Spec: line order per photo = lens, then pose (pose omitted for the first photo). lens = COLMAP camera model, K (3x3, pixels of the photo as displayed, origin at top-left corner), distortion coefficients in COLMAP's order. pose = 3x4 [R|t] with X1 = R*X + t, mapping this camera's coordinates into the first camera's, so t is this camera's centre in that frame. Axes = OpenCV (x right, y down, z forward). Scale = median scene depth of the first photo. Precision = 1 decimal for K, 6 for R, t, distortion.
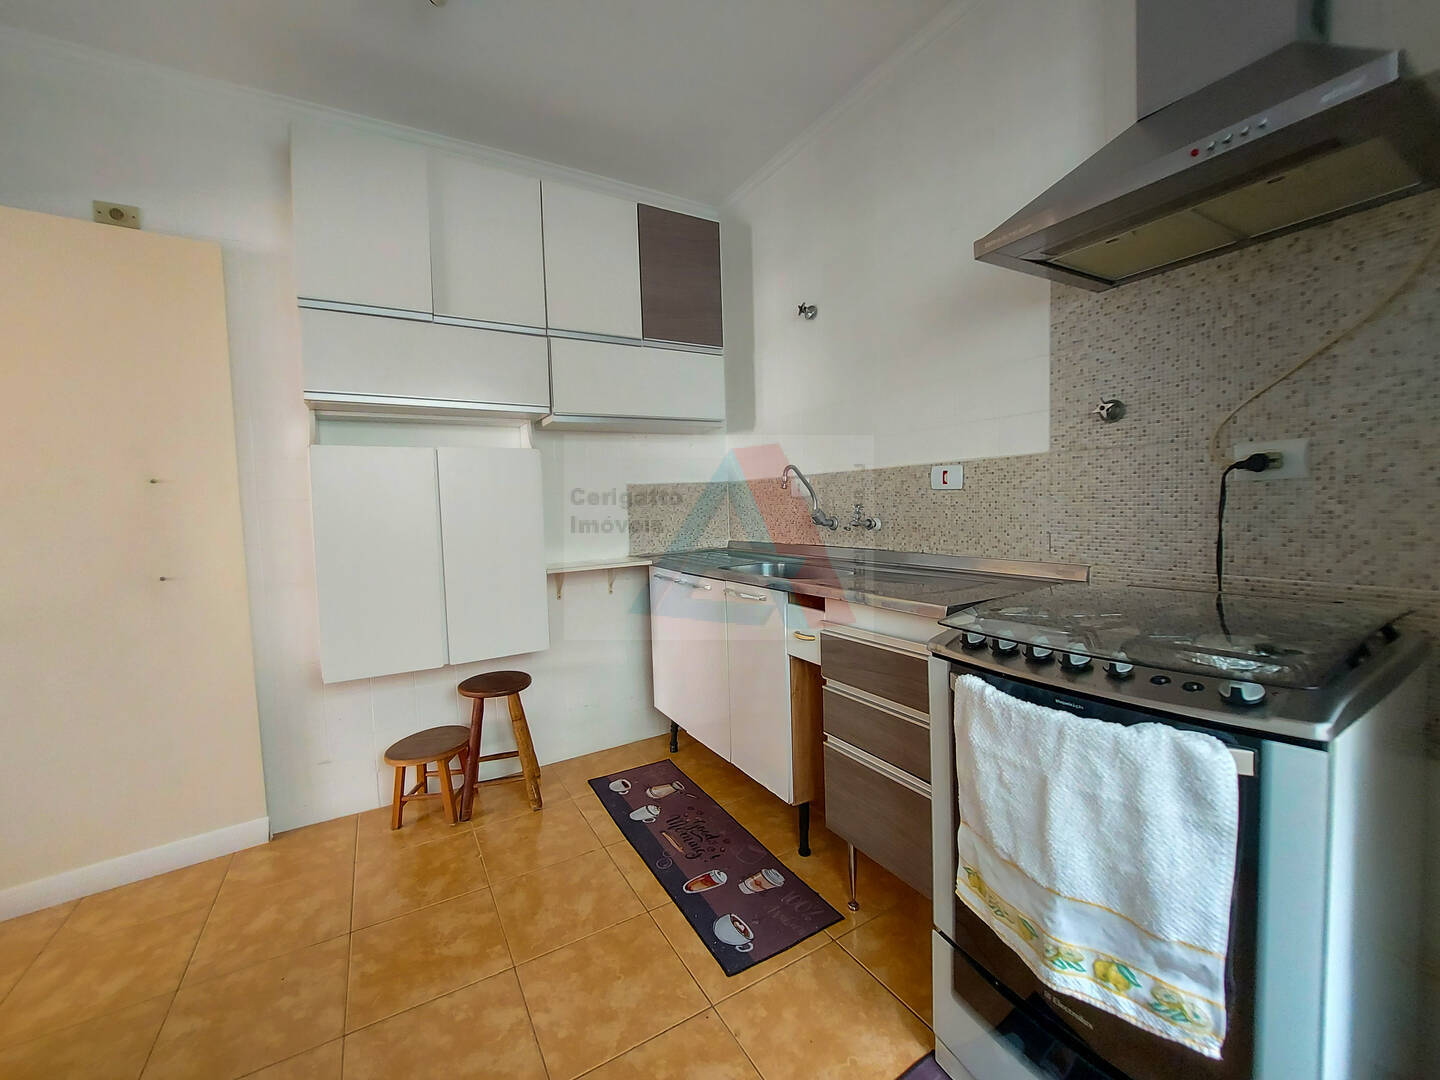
lens RADIAL K [[581.4, 0, 716.3], [0, 581.4, 530.0], [0, 0, 1]] dist [-0.006652, -0.001013]
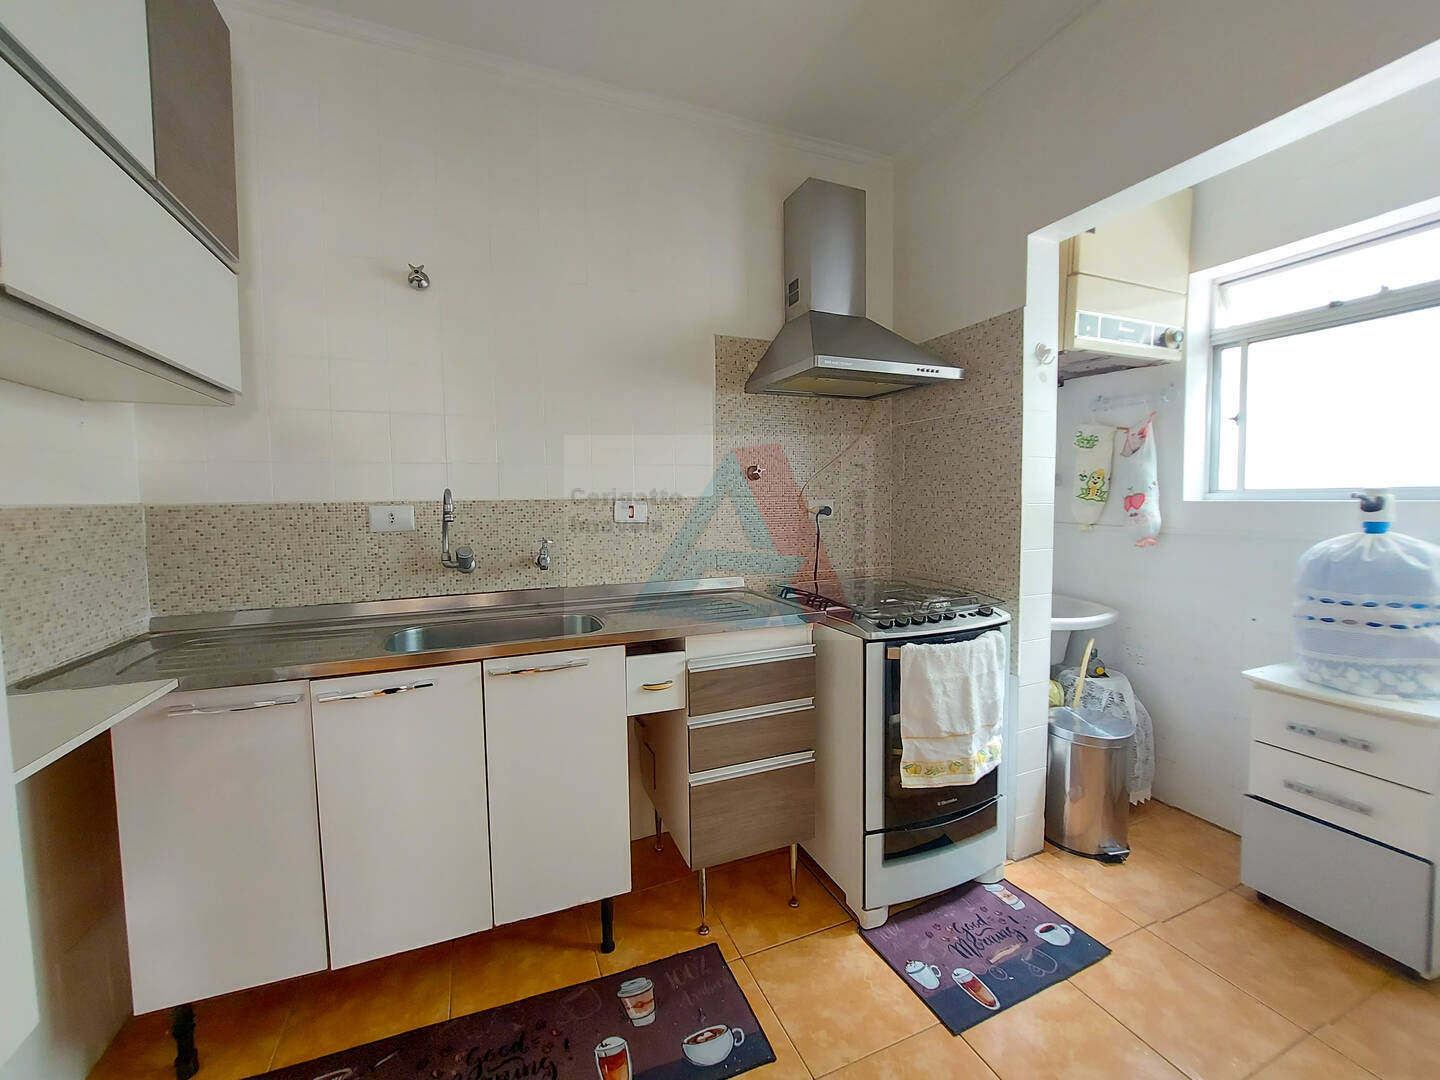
lens RADIAL K [[581.4, 0, 712.3], [0, 581.4, 532.8], [0, 0, 1]] dist [-0.006652, -0.001013]
pose [[0.143349, -0.021373, 0.989441, -0.600603], [0.056002, 0.998340, 0.013451, -0.052506], [-0.988086, 0.053483, 0.144308, 0.631561]]
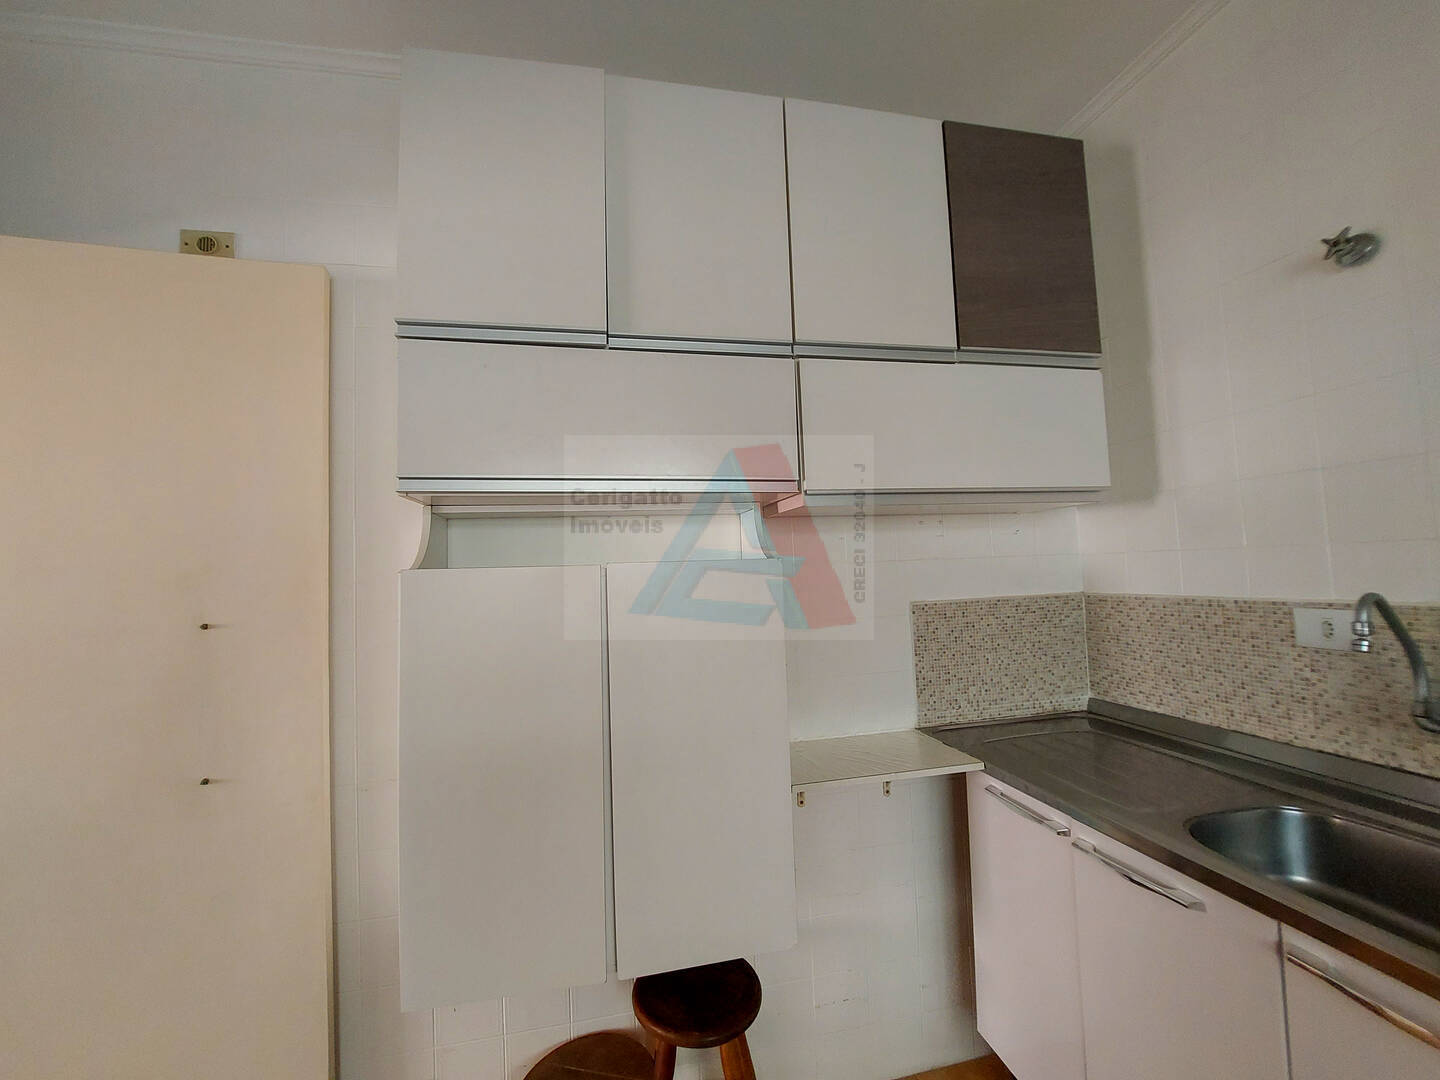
lens RADIAL K [[581.4, 0, 718.3], [0, 581.4, 534.5], [0, 0, 1]] dist [-0.006652, -0.001013]
pose [[0.949891, -0.017486, -0.312093, -0.206766], [-0.011826, 0.995709, -0.091782, -0.121199], [0.312359, 0.090873, 0.945608, 0.506627]]
